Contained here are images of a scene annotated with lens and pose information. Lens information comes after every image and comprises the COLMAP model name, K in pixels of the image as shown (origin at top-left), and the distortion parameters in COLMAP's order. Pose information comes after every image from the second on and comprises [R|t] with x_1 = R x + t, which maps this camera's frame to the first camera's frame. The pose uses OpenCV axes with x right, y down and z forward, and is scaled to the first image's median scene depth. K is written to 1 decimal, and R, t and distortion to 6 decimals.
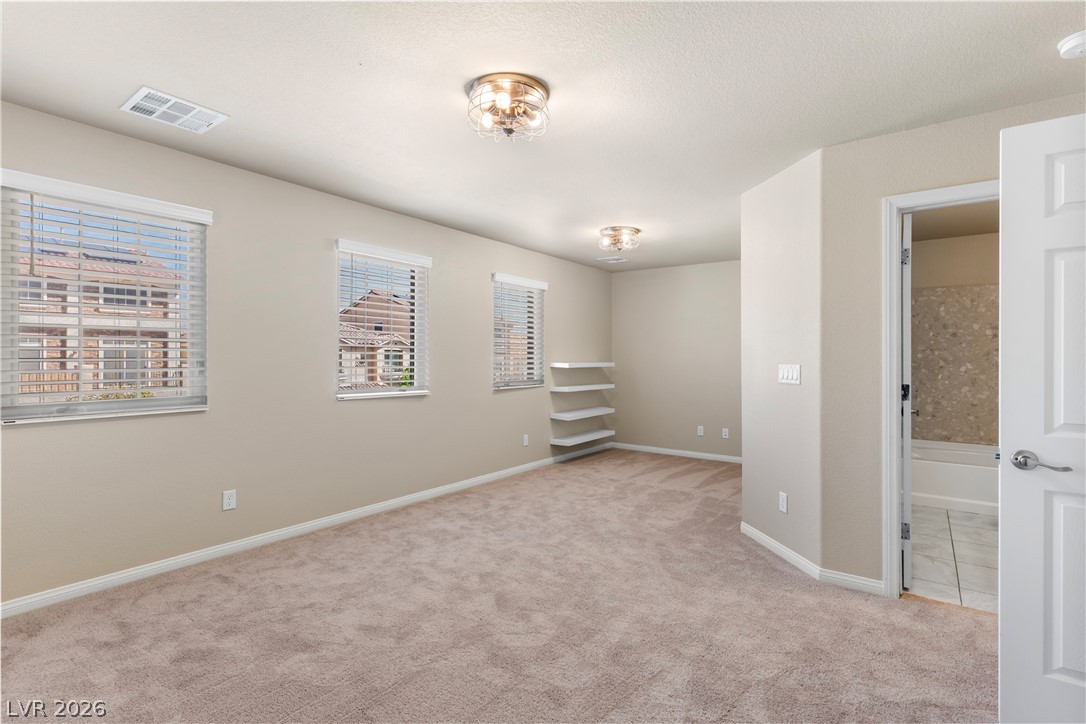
lens RADIAL K [[514.6, 0, 541.7], [0, 514.6, 360.0], [0, 0, 1]] dist [0.002259, 0.000722]
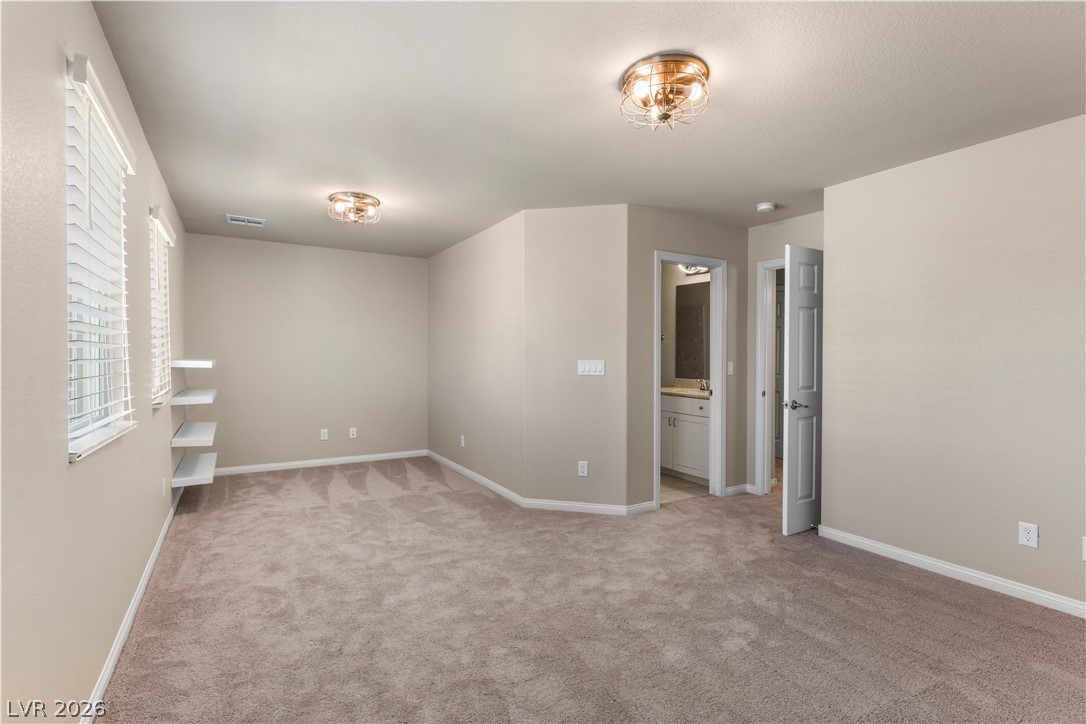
lens RADIAL K [[514.6, 0, 546.1], [0, 514.6, 359.3], [0, 0, 1]] dist [0.002259, 0.000722]
pose [[0.383762, -0.010130, 0.923376, -0.487441], [-0.001226, 0.999933, 0.011479, -0.005275], [-0.923431, -0.005537, 0.383724, 0.398382]]
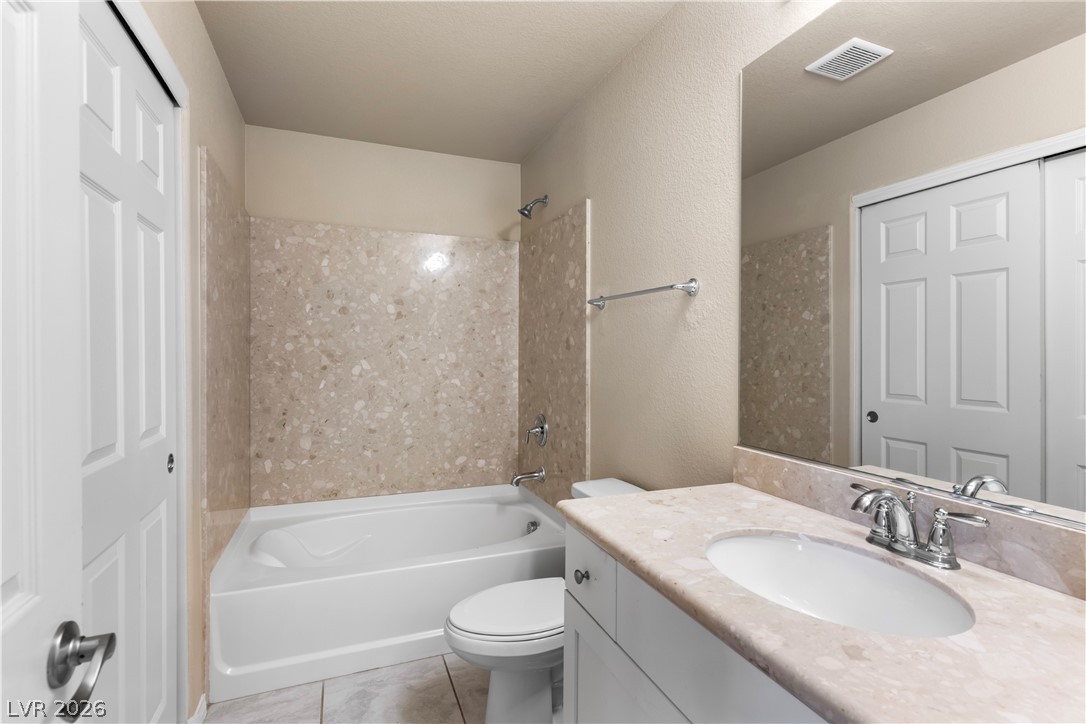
lens RADIAL K [[514.6, 0, 542.1], [0, 514.6, 357.0], [0, 0, 1]] dist [0.002259, 0.000722]
pose [[0.531412, -0.008632, 0.847069, 0.442094], [-0.001068, 0.999940, 0.010859, -0.003894], [-0.847113, -0.006675, 0.531372, 0.520740]]
